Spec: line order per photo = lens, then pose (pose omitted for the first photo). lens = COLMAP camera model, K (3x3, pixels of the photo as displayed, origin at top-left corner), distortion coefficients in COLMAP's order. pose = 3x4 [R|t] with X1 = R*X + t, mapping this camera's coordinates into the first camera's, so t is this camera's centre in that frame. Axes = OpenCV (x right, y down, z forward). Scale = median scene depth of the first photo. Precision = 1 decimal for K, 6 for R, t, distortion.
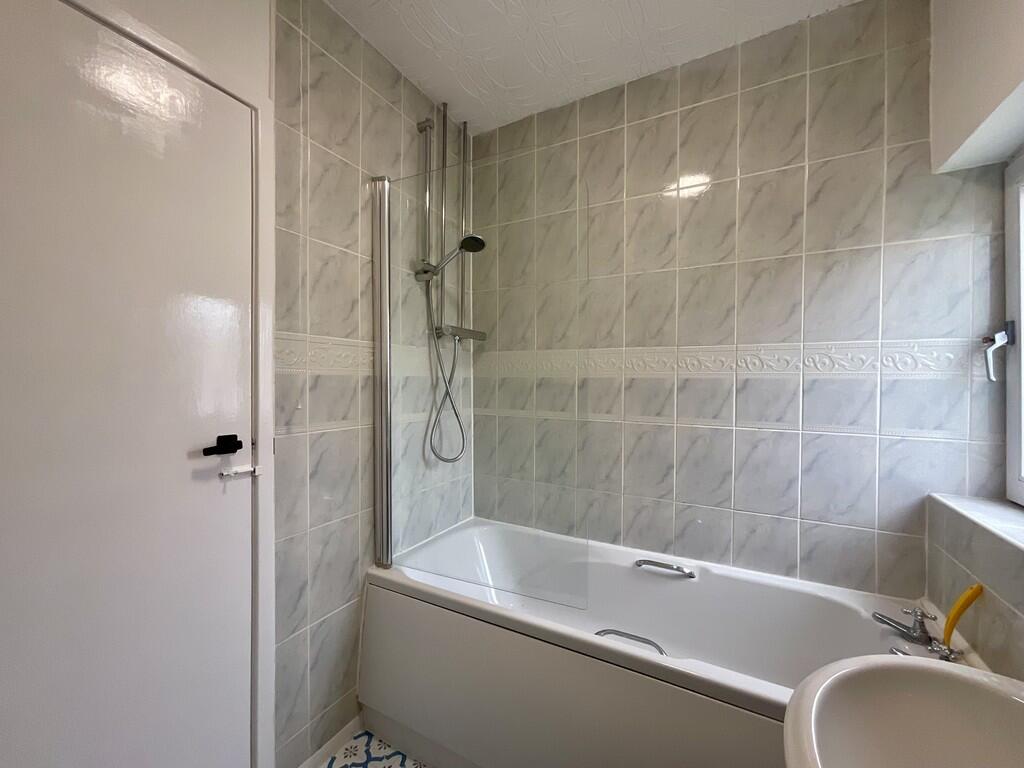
lens RADIAL K [[415.2, 0, 513.2], [0, 415.2, 384.8], [0, 0, 1]] dist [0.001016, 0.000039]
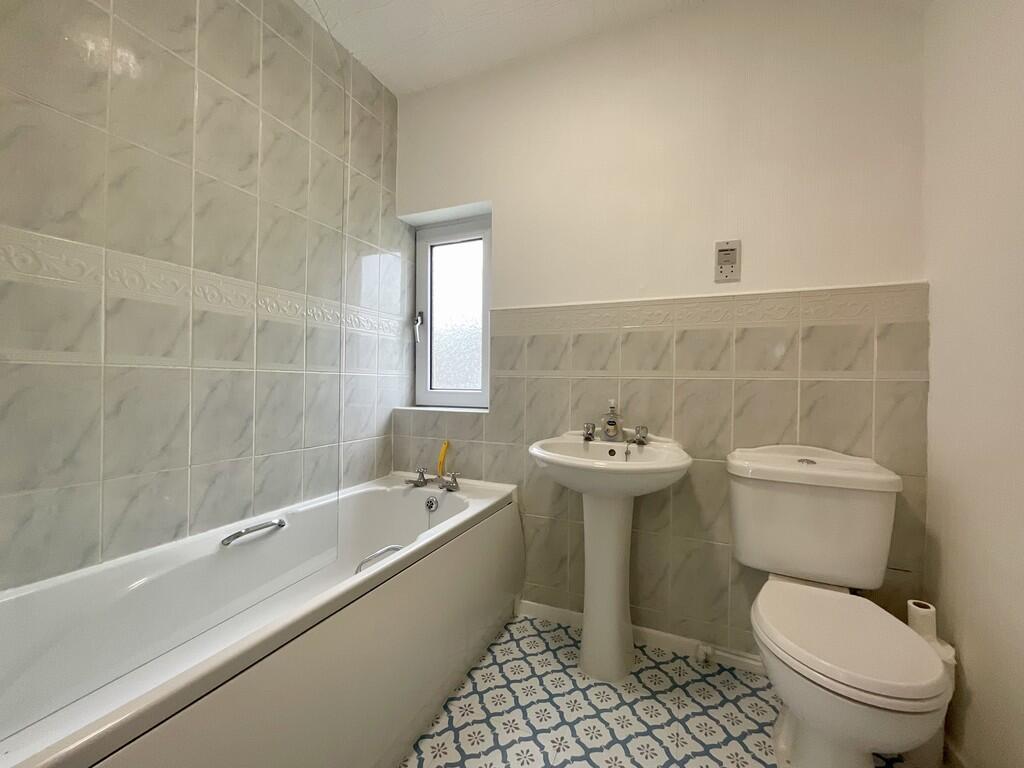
lens RADIAL K [[415.2, 0, 513.2], [0, 415.2, 384.8], [0, 0, 1]] dist [0.001016, 0.000039]
pose [[-0.076647, -0.012845, 0.996976, -0.549613], [-0.004889, 0.999910, 0.012507, 0.114060], [-0.997046, -0.003916, -0.076703, 0.515314]]
